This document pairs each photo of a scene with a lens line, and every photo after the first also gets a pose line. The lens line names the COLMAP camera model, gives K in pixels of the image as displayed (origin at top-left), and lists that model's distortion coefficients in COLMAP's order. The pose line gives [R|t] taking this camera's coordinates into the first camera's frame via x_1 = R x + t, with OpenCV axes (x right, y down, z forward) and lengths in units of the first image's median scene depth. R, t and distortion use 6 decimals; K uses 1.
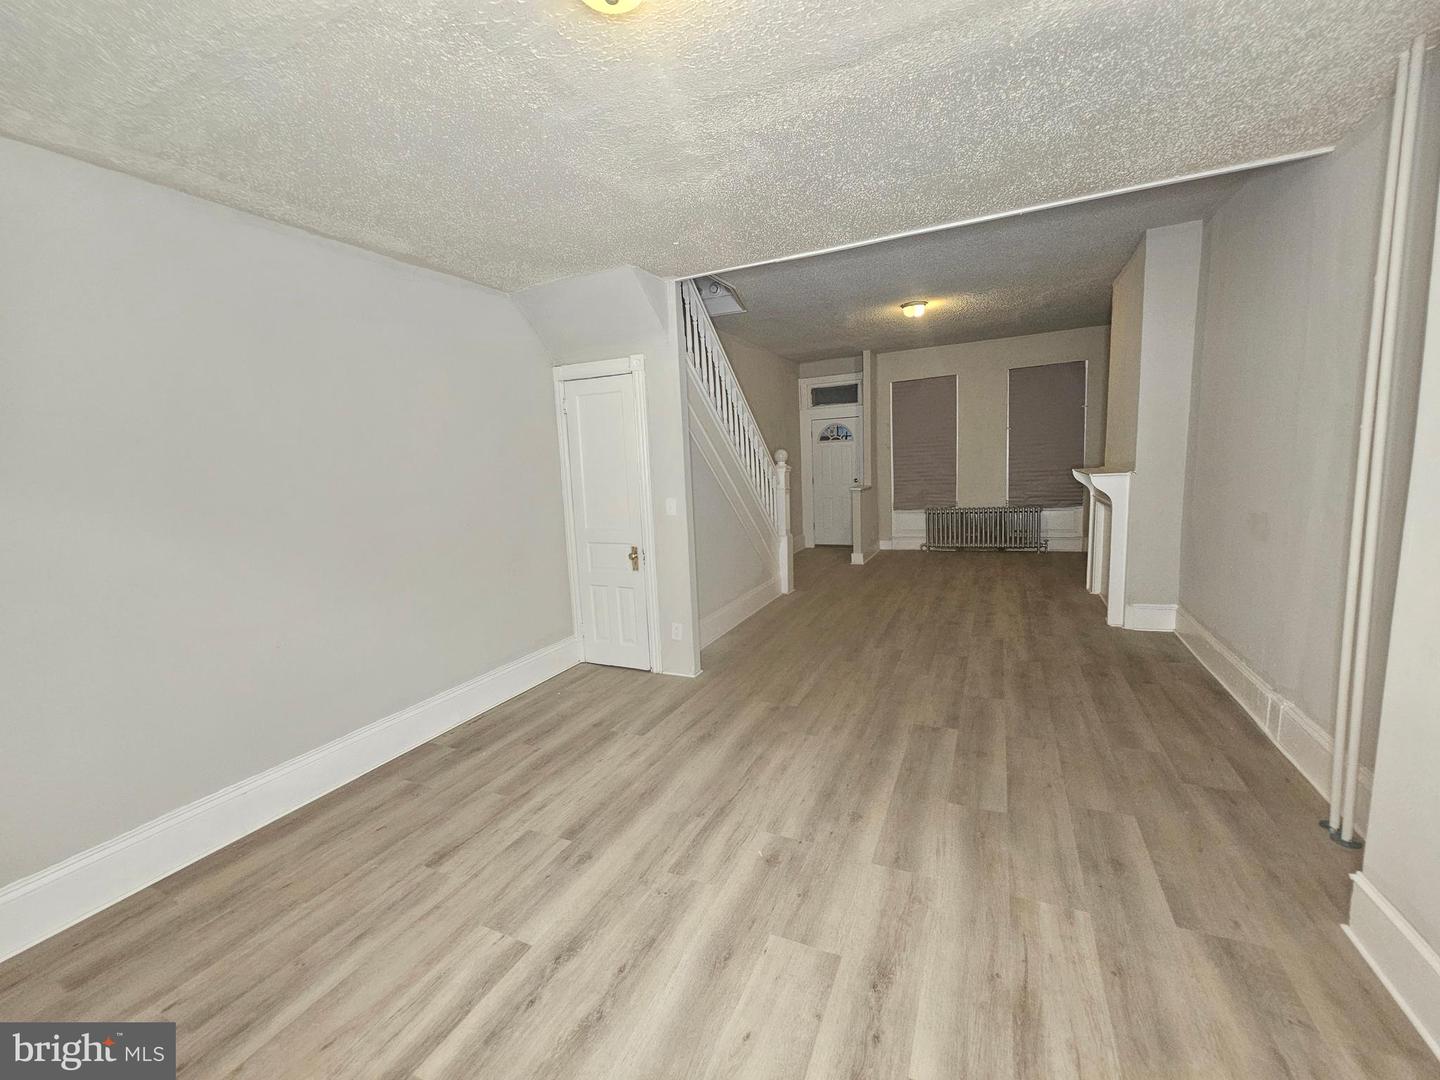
lens RADIAL K [[586.0, 0, 724.3], [0, 586.0, 539.2], [0, 0, 1]] dist [-0.000613, -0.000224]
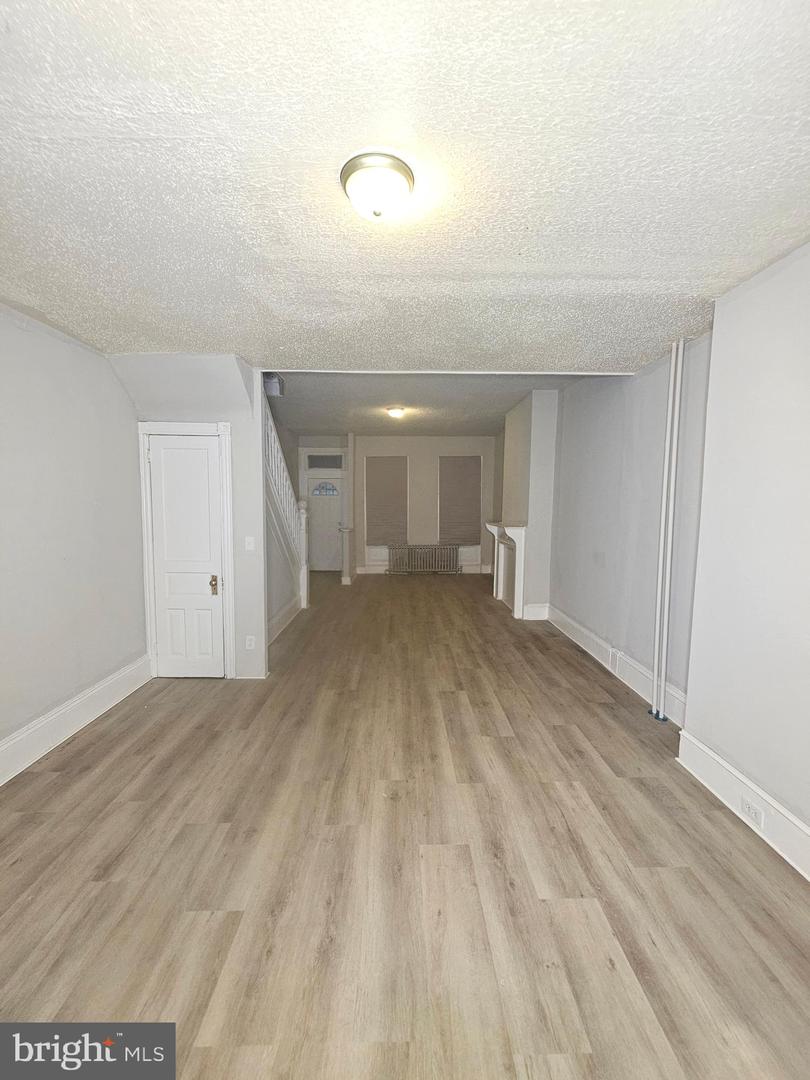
lens RADIAL K [[439.5, 0, 406.5], [0, 439.5, 540.3], [0, 0, 1]] dist [-0.000613, -0.000224]
pose [[0.900422, 0.017606, 0.434661, -0.253339], [0.007238, 0.998436, -0.055436, -0.009199], [-0.434958, 0.053062, 0.898886, 0.000020]]
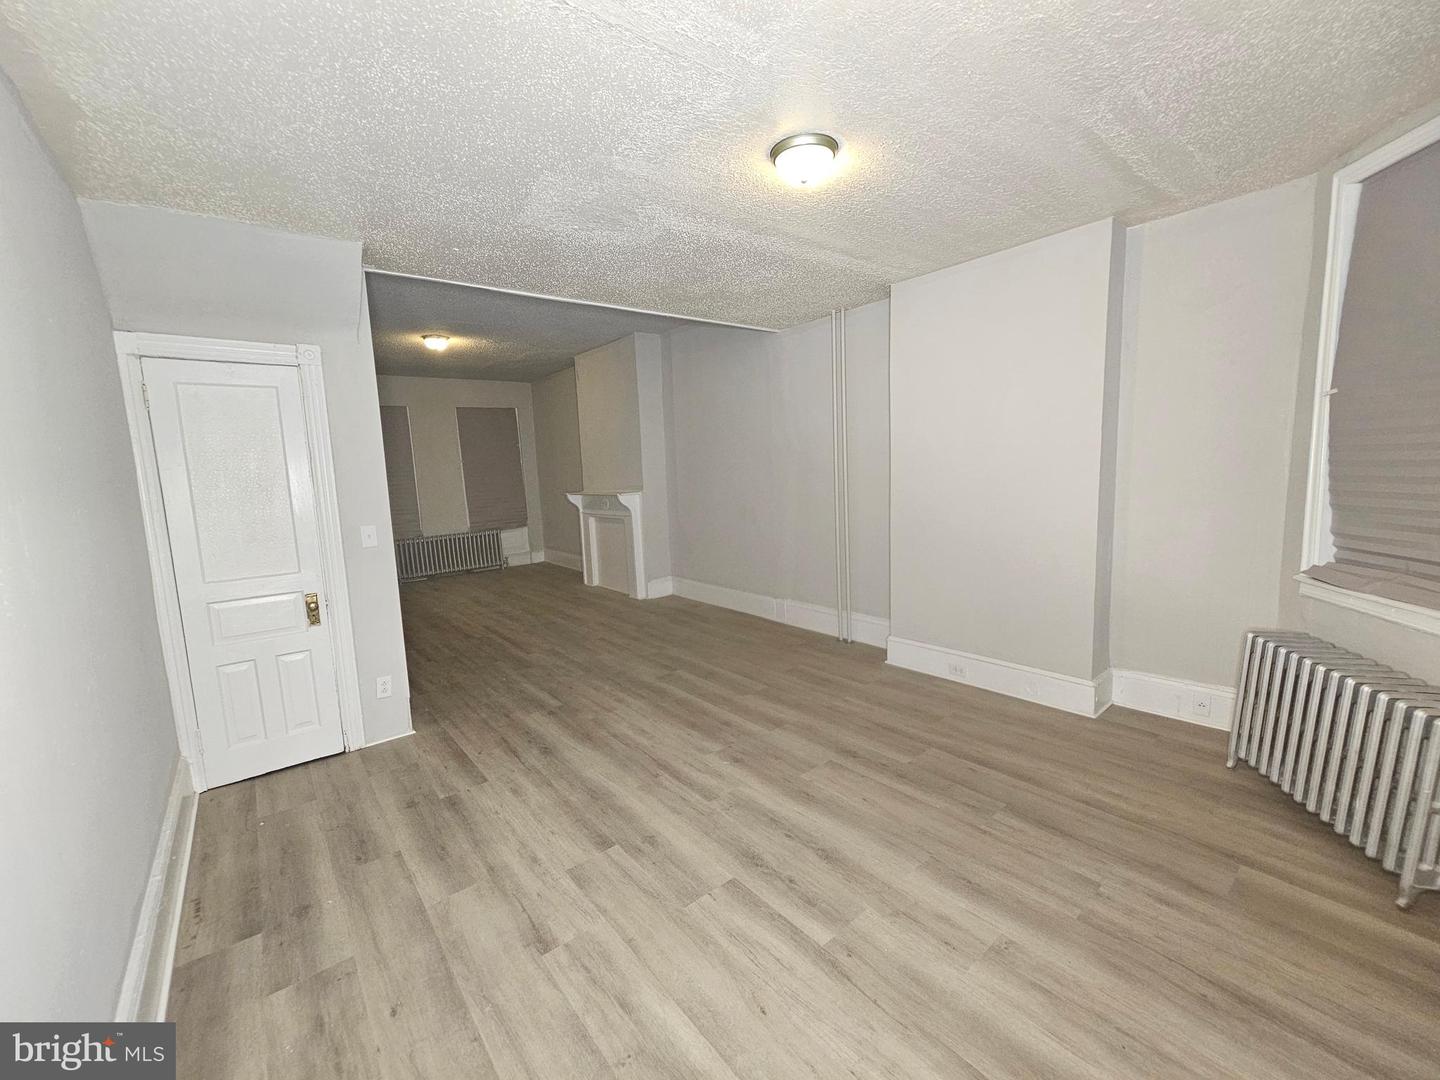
lens RADIAL K [[586.0, 0, 721.5], [0, 586.0, 537.1], [0, 0, 1]] dist [-0.000613, -0.000224]
pose [[0.443678, -0.079291, 0.892672, -0.773571], [0.140050, 0.989975, 0.018326, 0.000440], [-0.885176, 0.116887, 0.450335, 0.244693]]
